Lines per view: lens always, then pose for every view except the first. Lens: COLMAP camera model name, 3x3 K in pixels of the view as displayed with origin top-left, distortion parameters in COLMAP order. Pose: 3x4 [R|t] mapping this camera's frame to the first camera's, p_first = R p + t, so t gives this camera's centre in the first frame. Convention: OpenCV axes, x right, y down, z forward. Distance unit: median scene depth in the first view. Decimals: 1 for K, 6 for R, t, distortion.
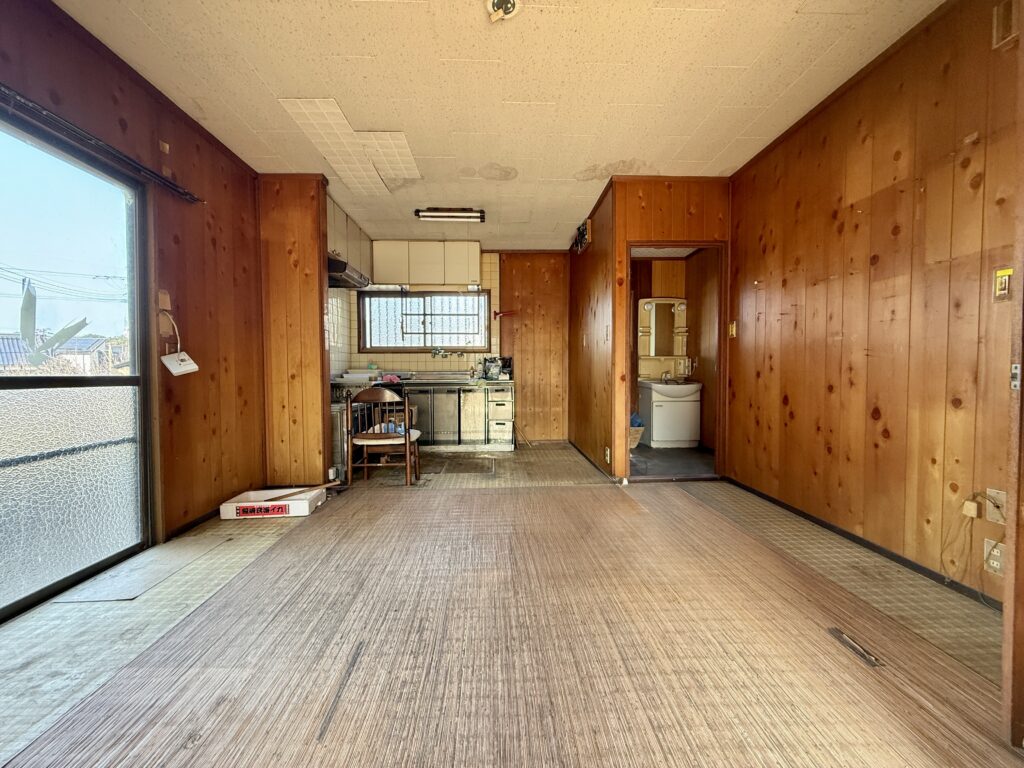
lens RADIAL K [[409.1, 0, 510.3], [0, 409.1, 385.3], [0, 0, 1]] dist [0.000512, 0.000020]
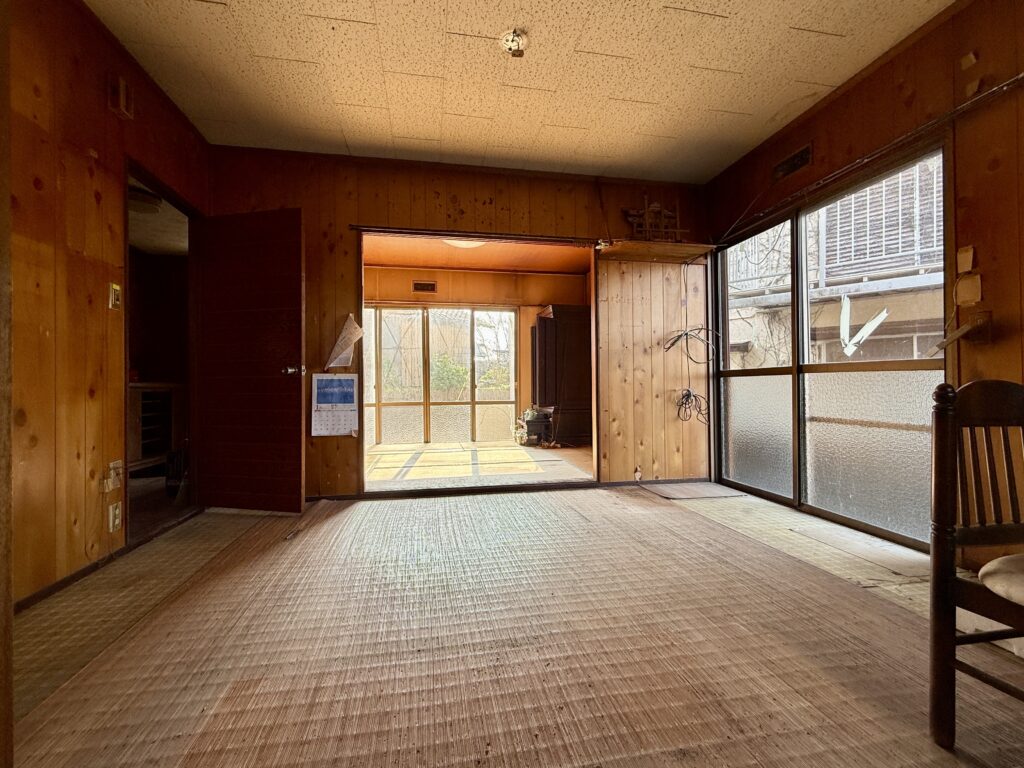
lens RADIAL K [[452.9, 0, 513.4], [0, 452.9, 381.8], [0, 0, 1]] dist [-0.000335, 0.000268]
pose [[-0.988830, 0.012804, -0.148498, 0.170642], [0.008562, 0.999538, 0.029174, -0.010367], [0.148803, 0.027576, -0.988482, 2.118362]]
